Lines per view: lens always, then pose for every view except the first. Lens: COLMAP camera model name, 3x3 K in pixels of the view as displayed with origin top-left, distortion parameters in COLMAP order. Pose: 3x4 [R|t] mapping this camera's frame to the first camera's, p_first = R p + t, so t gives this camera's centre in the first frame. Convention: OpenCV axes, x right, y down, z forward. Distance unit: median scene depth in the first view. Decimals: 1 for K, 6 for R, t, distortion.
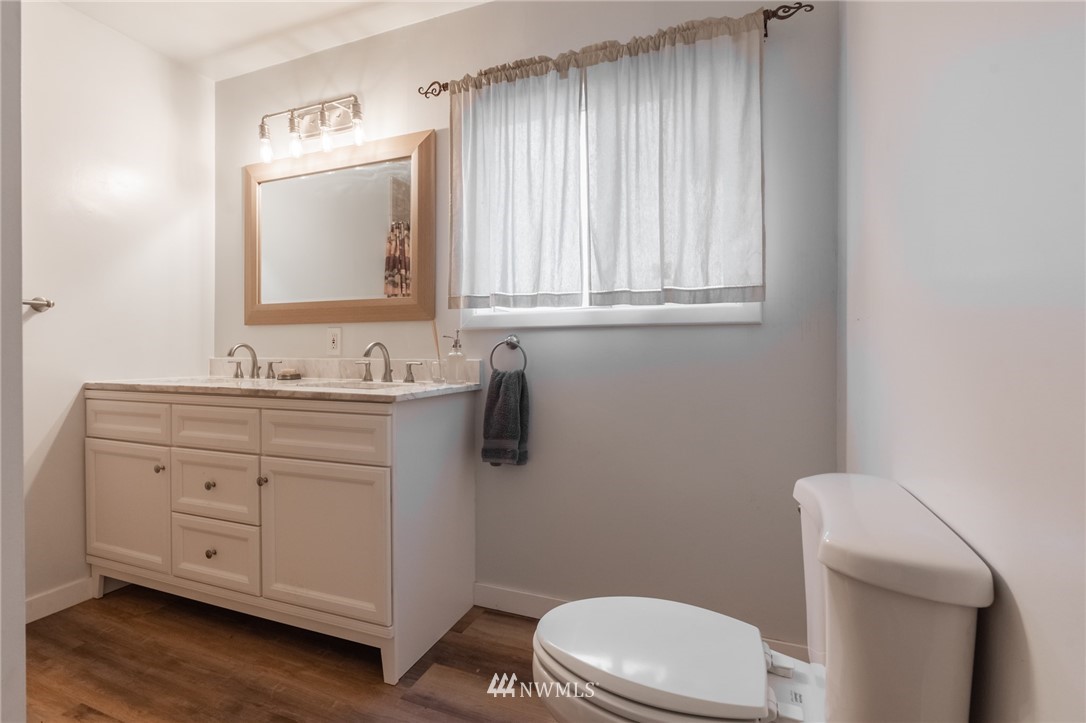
lens RADIAL K [[495.3, 0, 542.7], [0, 495.3, 360.8], [0, 0, 1]] dist [-0.009907, 0.002073]
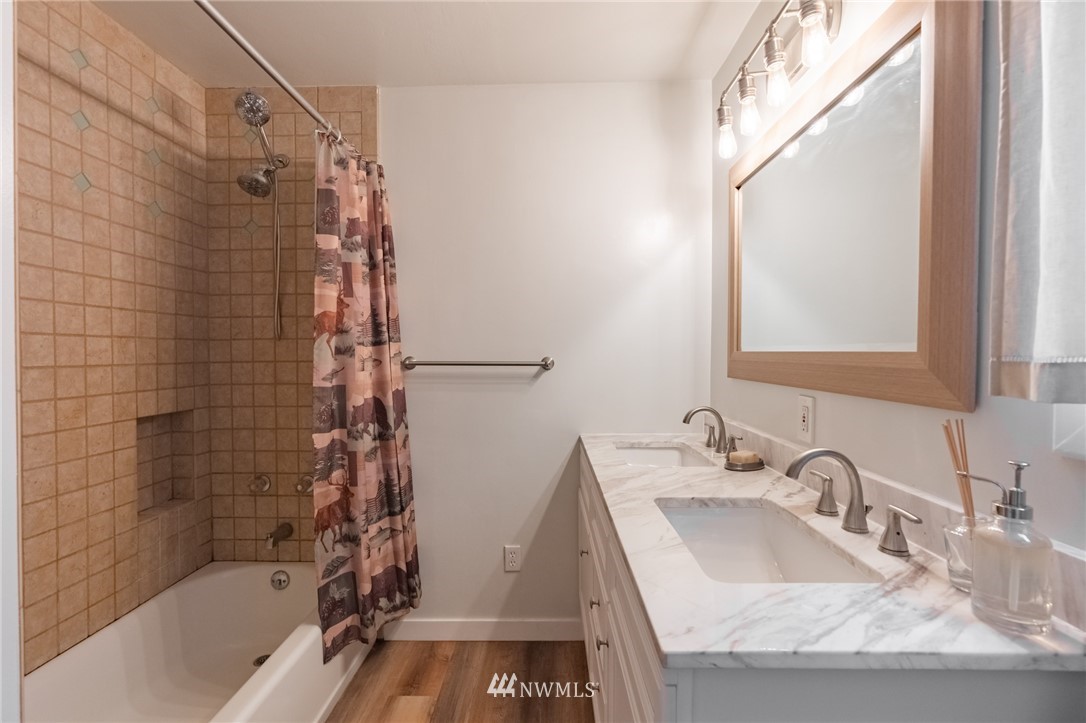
lens RADIAL K [[495.3, 0, 532.9], [0, 495.3, 360.8], [0, 0, 1]] dist [-0.009907, 0.002073]
pose [[0.322553, 0.015841, -0.946419, 0.034633], [-0.012070, 0.999847, 0.012622, -0.130768], [0.946474, 0.007352, 0.322695, 0.580460]]
